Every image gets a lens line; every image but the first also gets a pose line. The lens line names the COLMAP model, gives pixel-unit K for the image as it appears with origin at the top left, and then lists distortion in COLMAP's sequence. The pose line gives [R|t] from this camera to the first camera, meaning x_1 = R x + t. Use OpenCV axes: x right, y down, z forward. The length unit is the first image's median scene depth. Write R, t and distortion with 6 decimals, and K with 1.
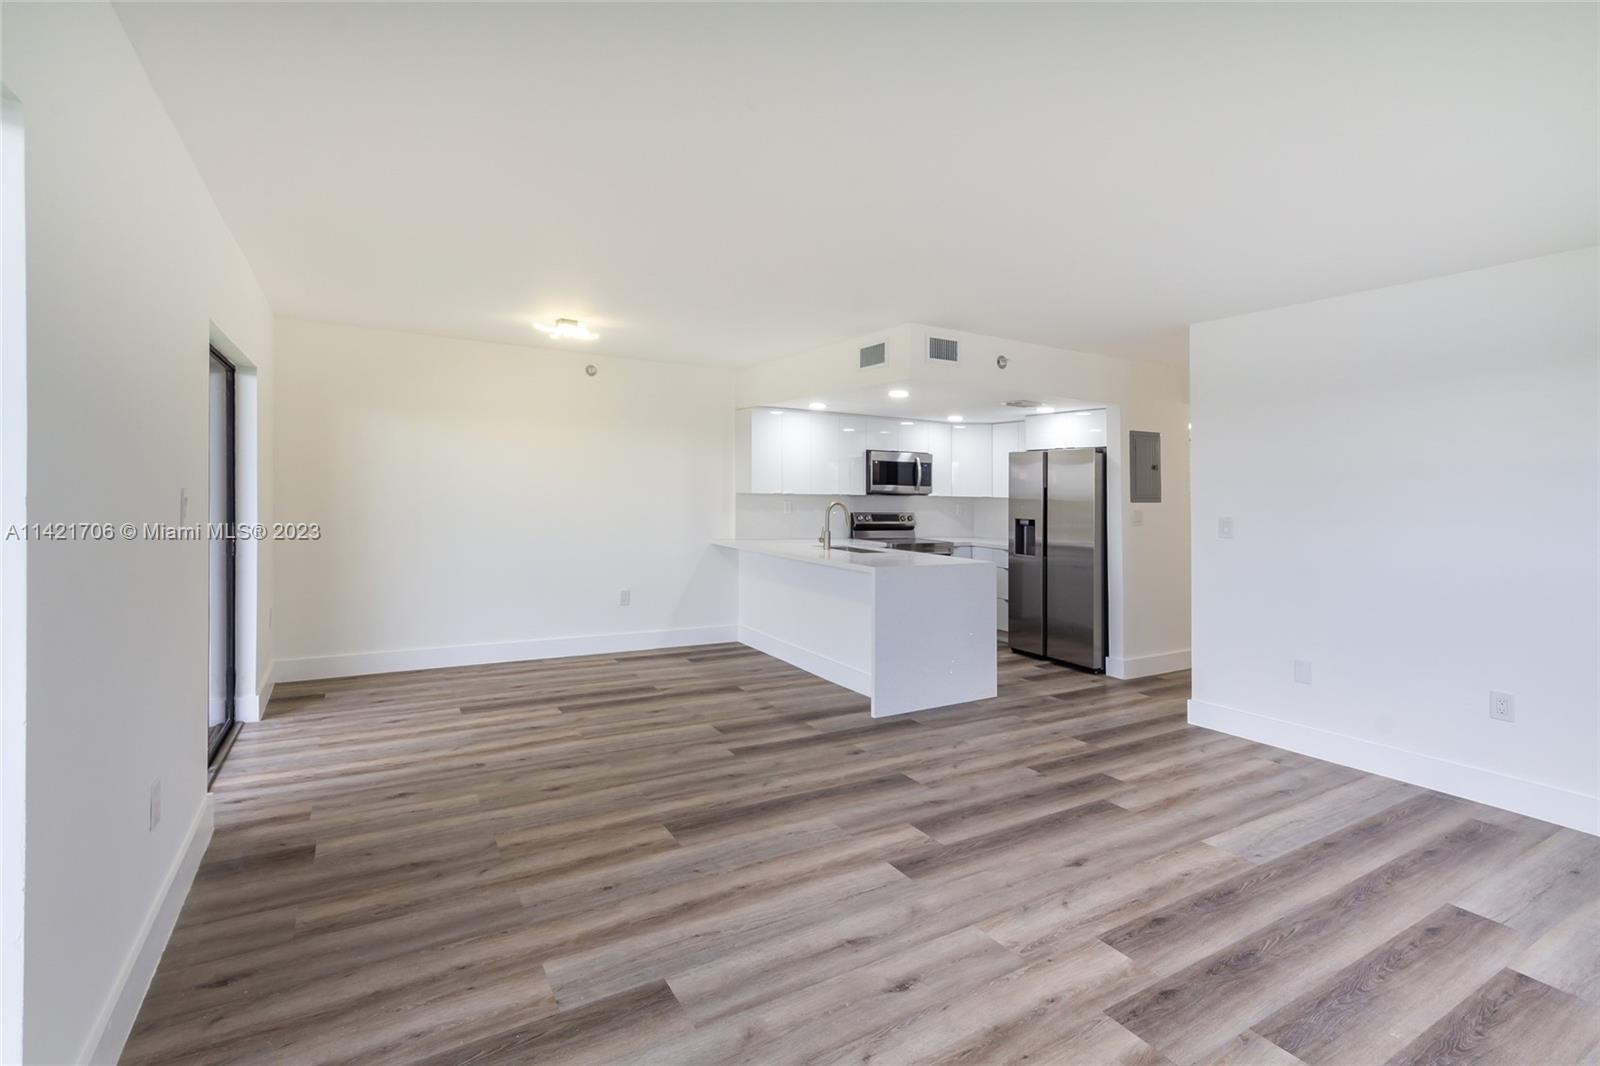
lens RADIAL K [[735.4, 0, 794.4], [0, 735.4, 511.6], [0, 0, 1]] dist [-0.000172, 0.000497]
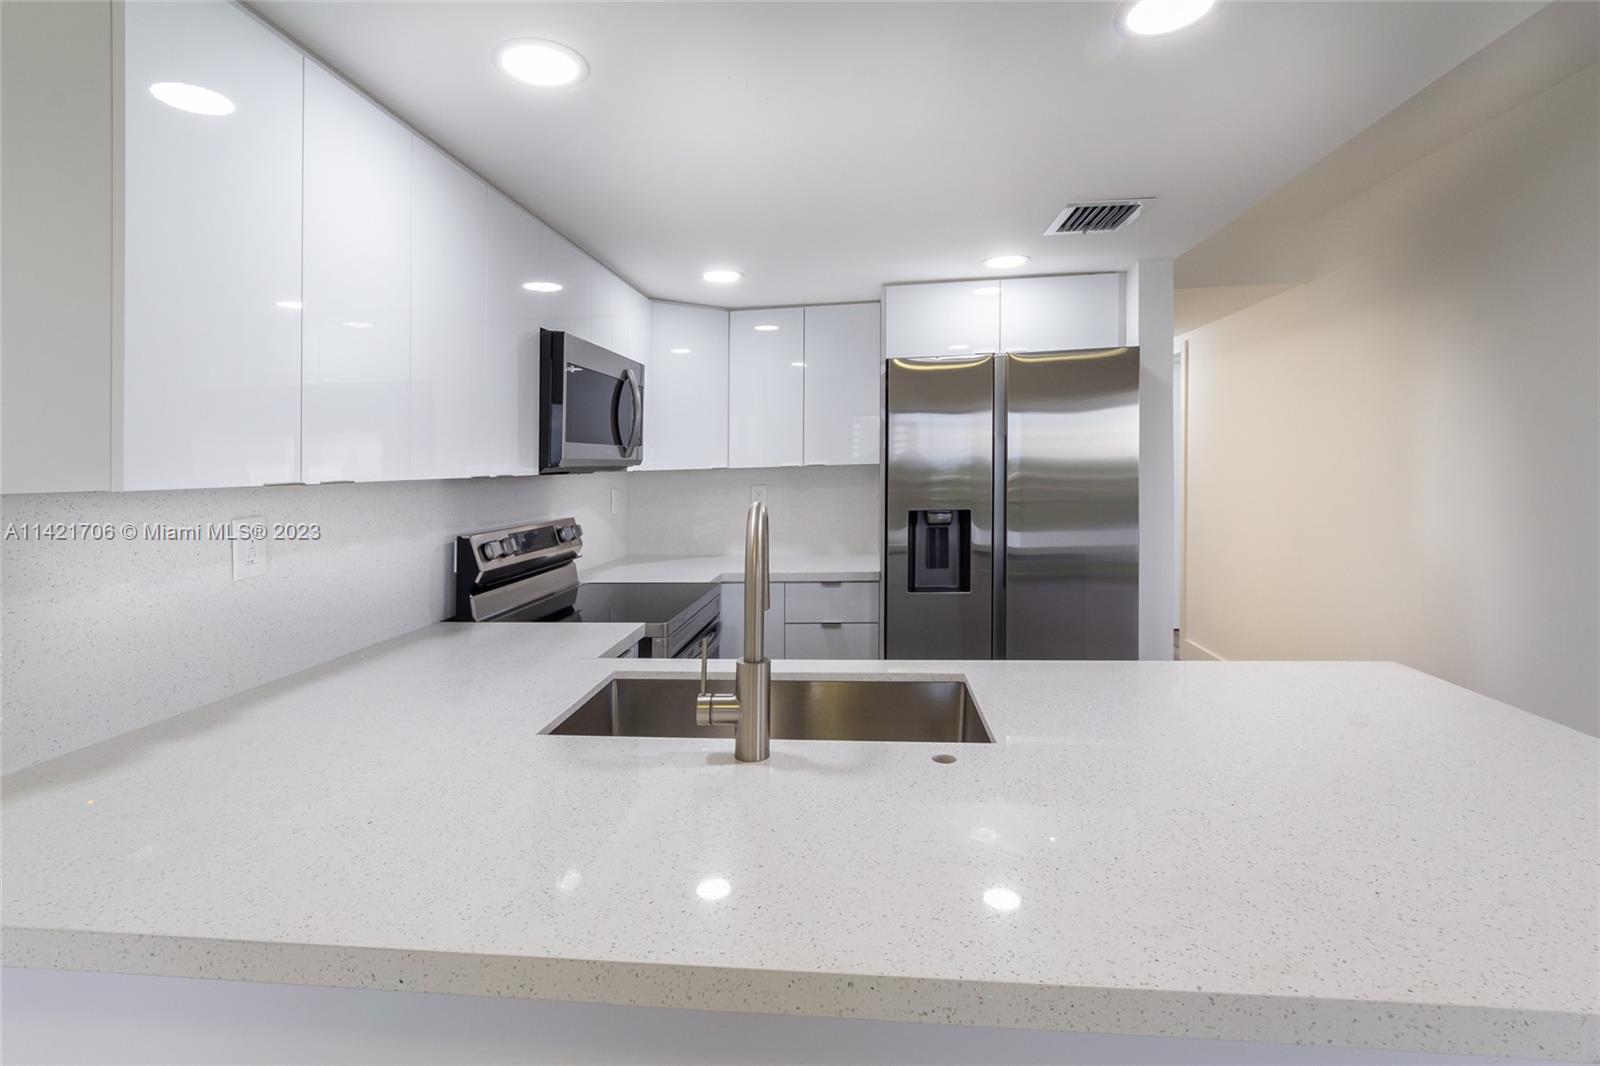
lens RADIAL K [[735.4, 0, 794.4], [0, 735.4, 511.6], [0, 0, 1]] dist [-0.000172, 0.000497]
pose [[0.606507, -0.088518, 0.790136, -0.090761], [0.061293, 0.996031, 0.064537, -0.023814], [-0.792712, 0.009288, 0.609525, 0.829533]]
